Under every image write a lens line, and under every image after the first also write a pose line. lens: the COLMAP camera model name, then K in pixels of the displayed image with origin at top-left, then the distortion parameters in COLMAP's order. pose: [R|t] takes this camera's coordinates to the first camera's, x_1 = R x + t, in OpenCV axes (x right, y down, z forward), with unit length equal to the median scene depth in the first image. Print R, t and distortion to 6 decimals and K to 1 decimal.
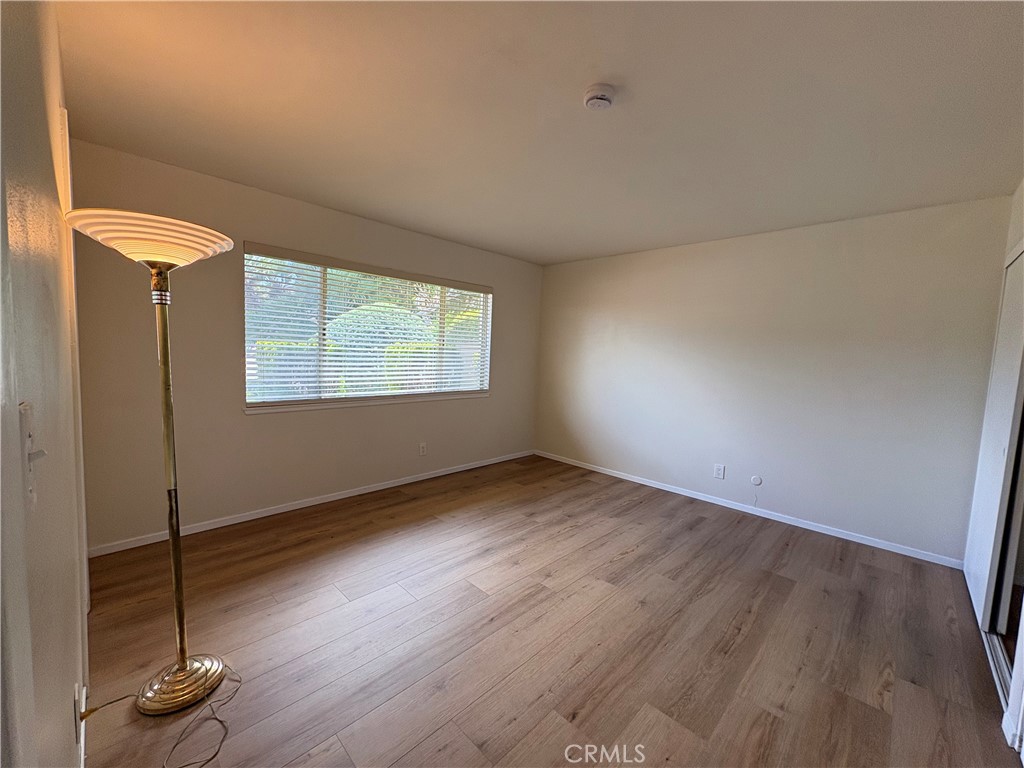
lens RADIAL K [[411.5, 0, 512.5], [0, 411.5, 387.3], [0, 0, 1]] dist [0.004345, 0.000073]
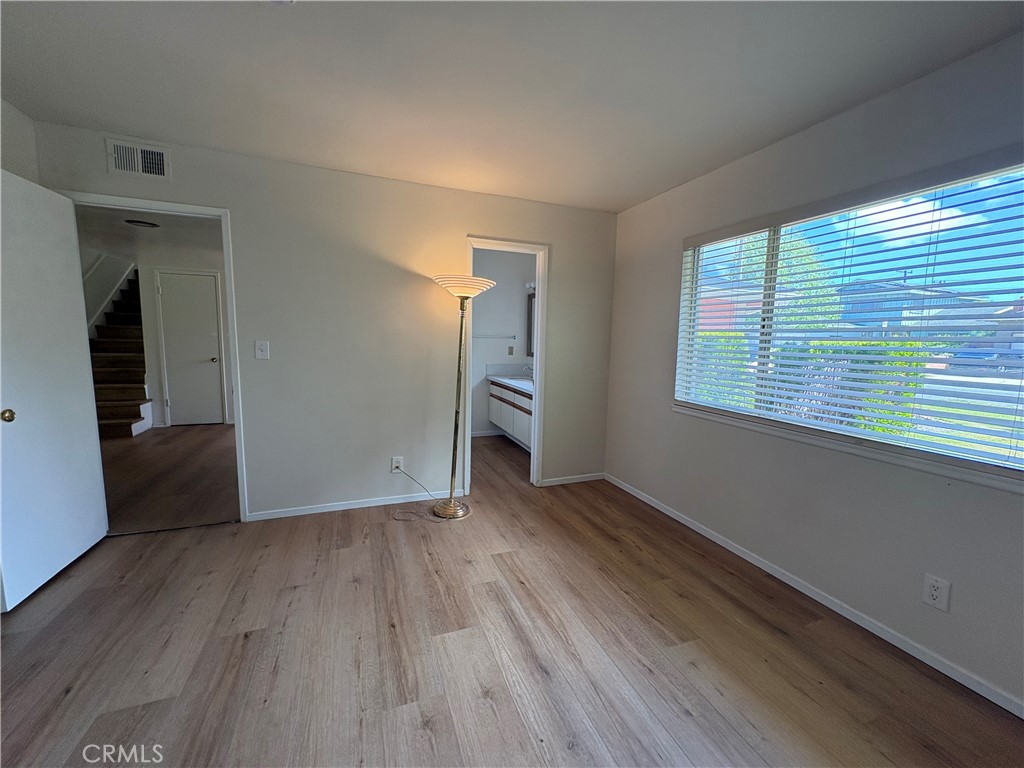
lens RADIAL K [[411.5, 0, 512.3], [0, 411.5, 384.1], [0, 0, 1]] dist [0.004345, 0.000073]
pose [[-0.423040, 0.055709, -0.904397, 0.512610], [-0.112302, 0.987189, 0.113339, -0.081774], [0.899125, 0.149513, -0.411364, 1.235438]]
